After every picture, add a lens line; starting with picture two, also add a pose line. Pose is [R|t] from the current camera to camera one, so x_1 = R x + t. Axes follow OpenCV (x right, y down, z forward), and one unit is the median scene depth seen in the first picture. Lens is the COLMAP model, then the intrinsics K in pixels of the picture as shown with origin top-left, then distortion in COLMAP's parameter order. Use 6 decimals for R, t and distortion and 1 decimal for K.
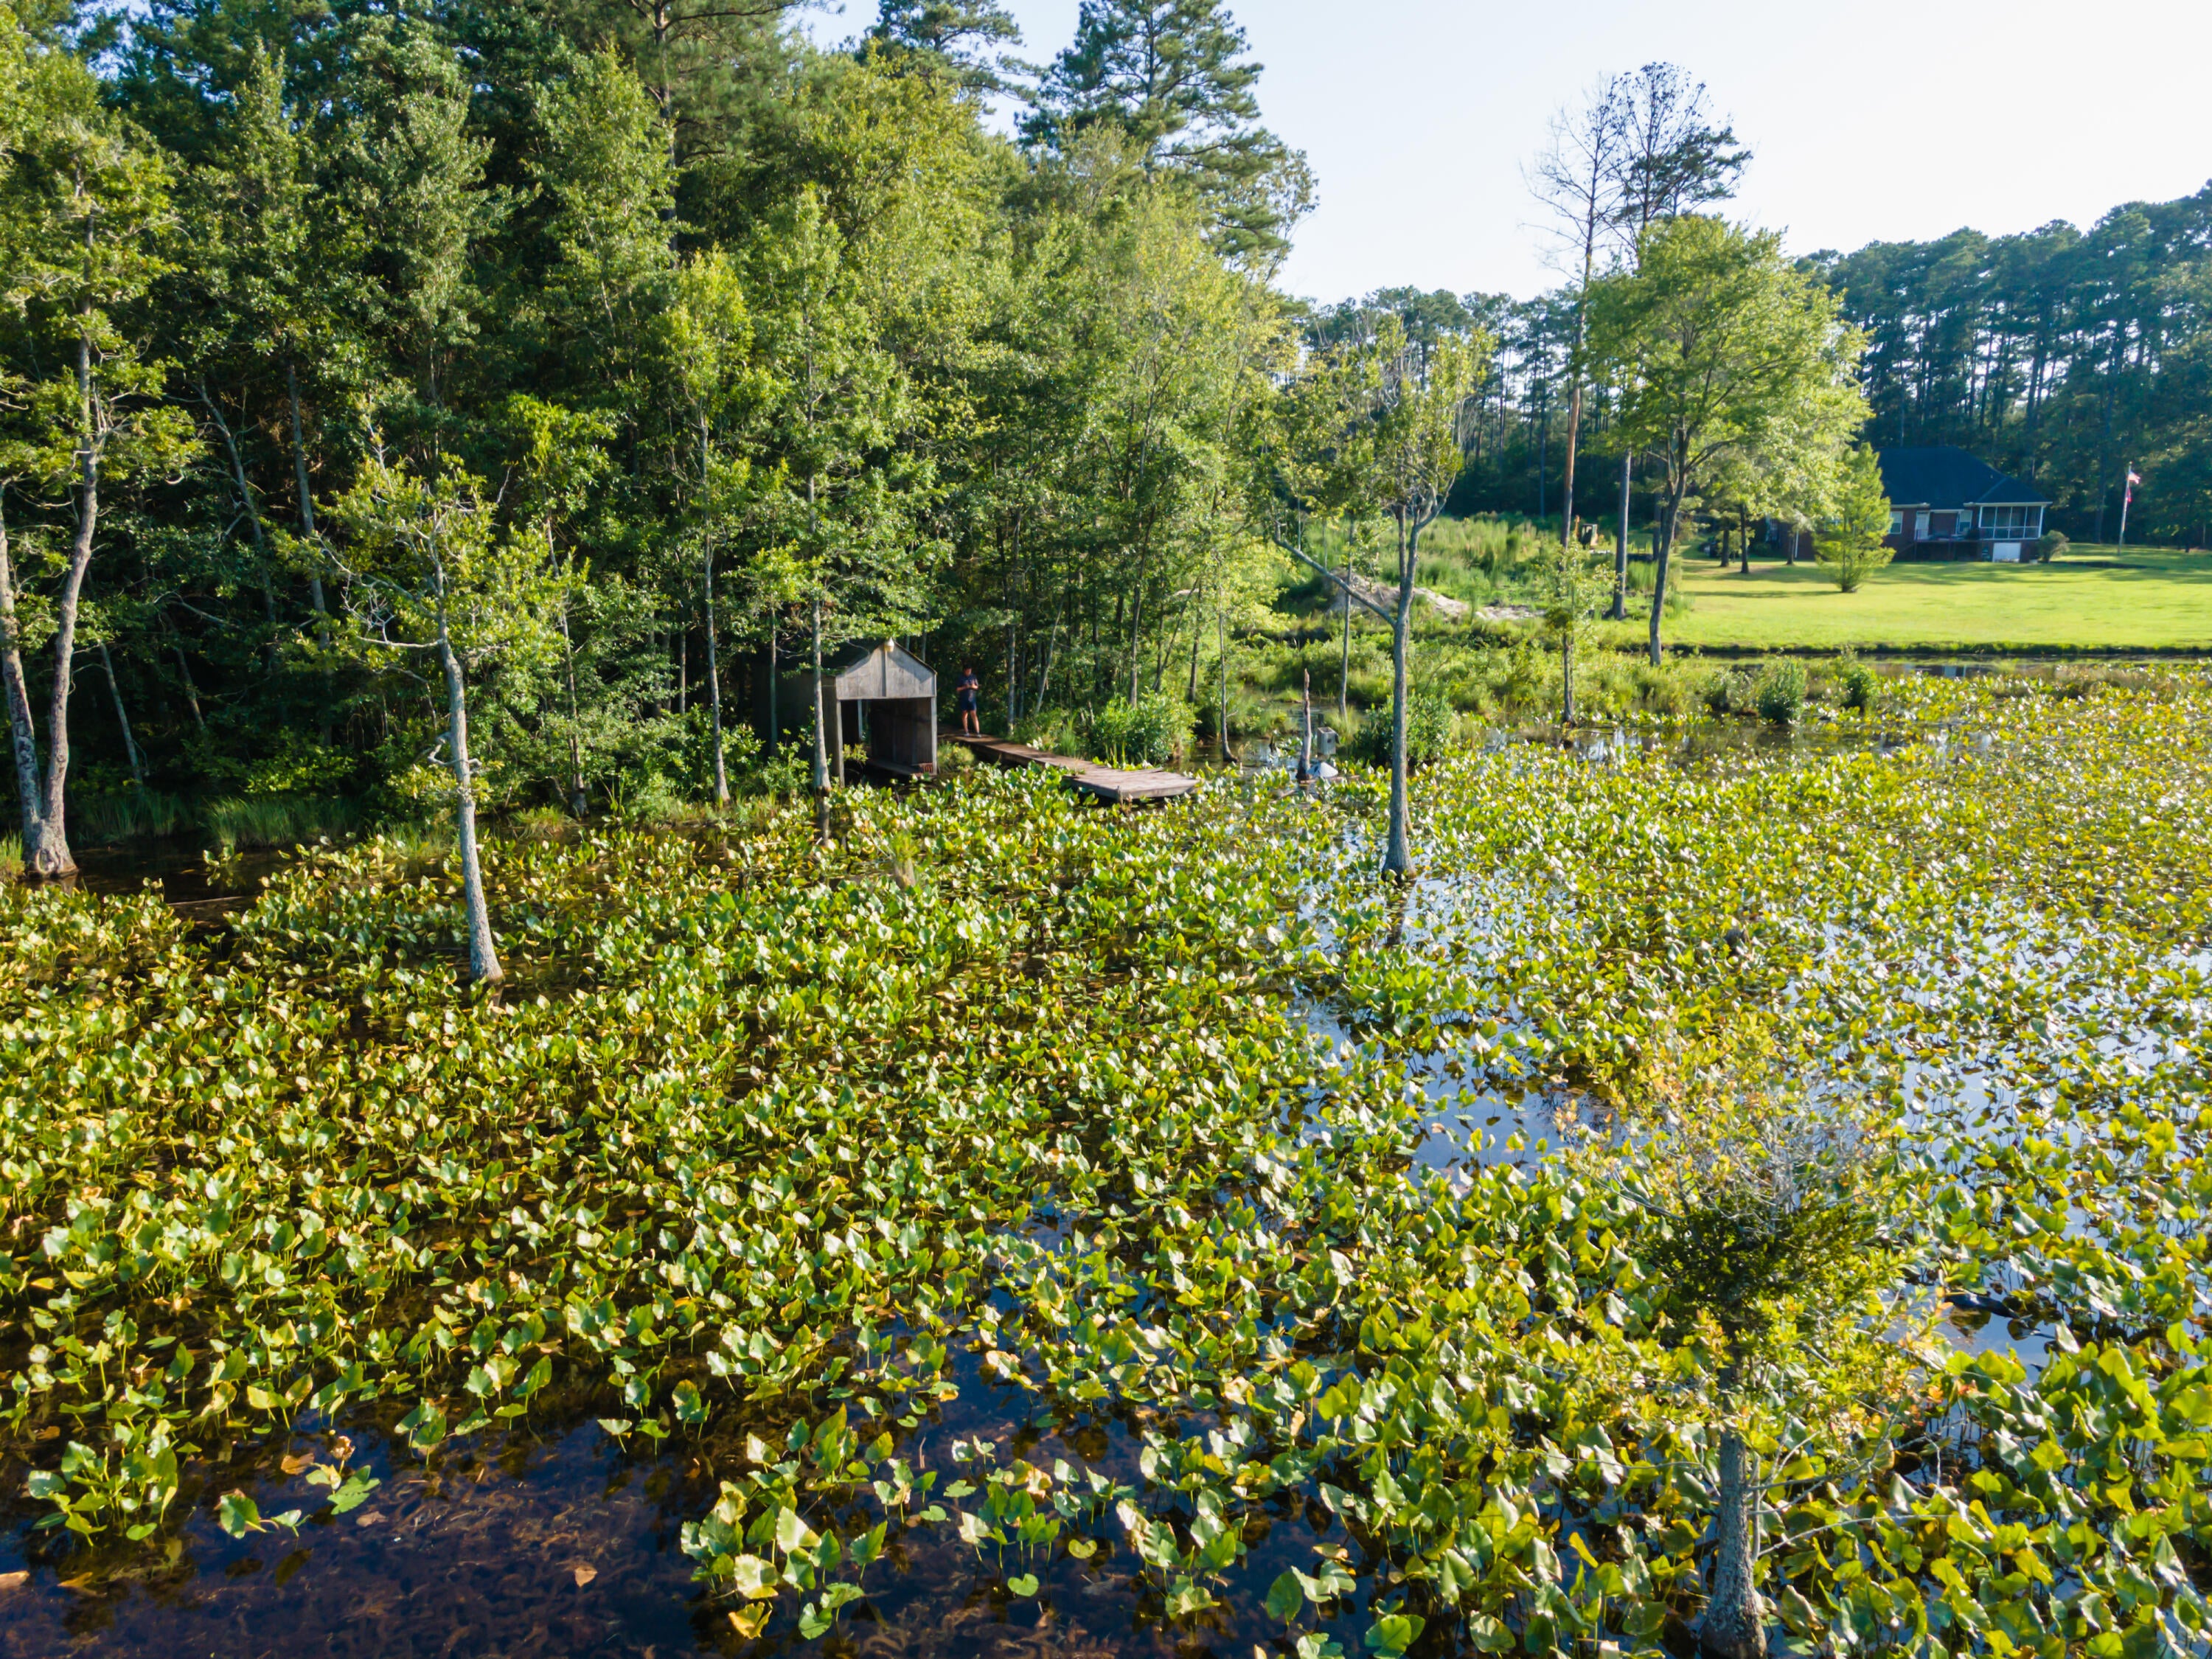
lens RADIAL K [[1520.0, 0, 1109.0], [0, 1520.0, 832.7], [0, 0, 1]] dist [0.039789, 0.004689]
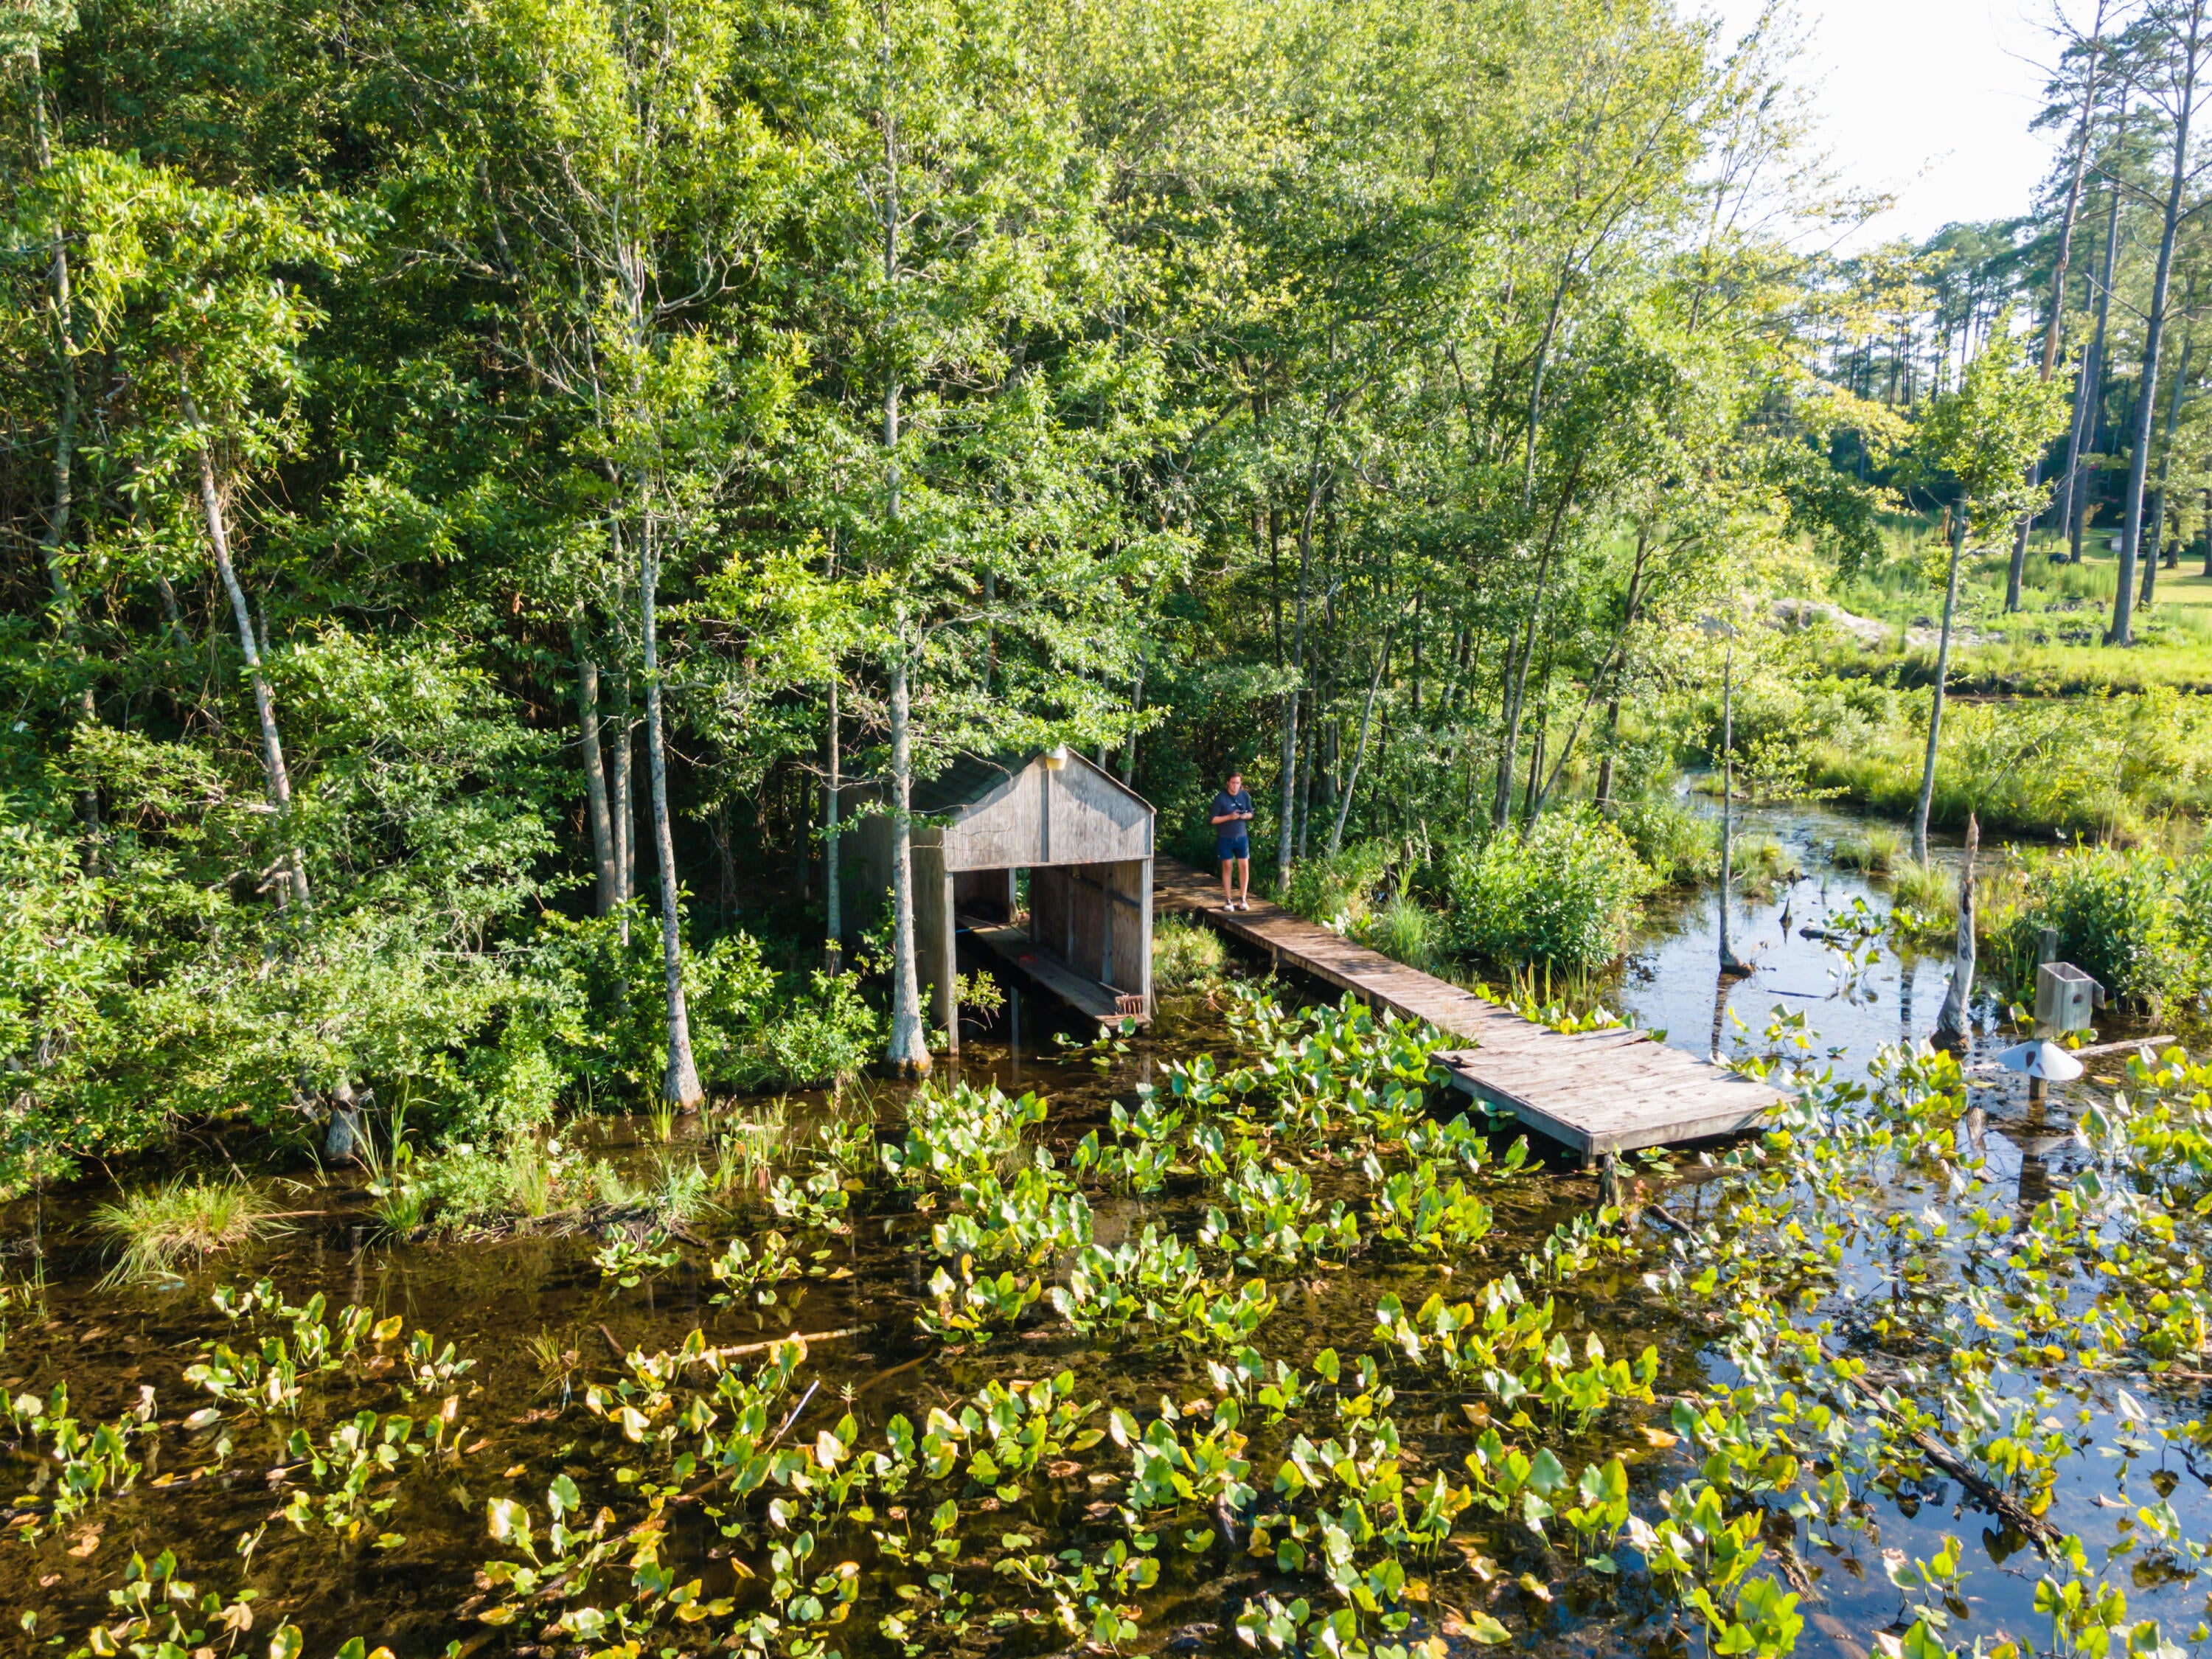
lens RADIAL K [[1520.0, 0, 1101.8], [0, 1520.0, 829.3], [0, 0, 1]] dist [0.039789, 0.004689]
pose [[0.989496, 0.022102, -0.142859, -0.063573], [-0.022699, 0.999739, -0.002555, -0.101106], [0.142765, 0.005771, 0.989740, 0.542842]]
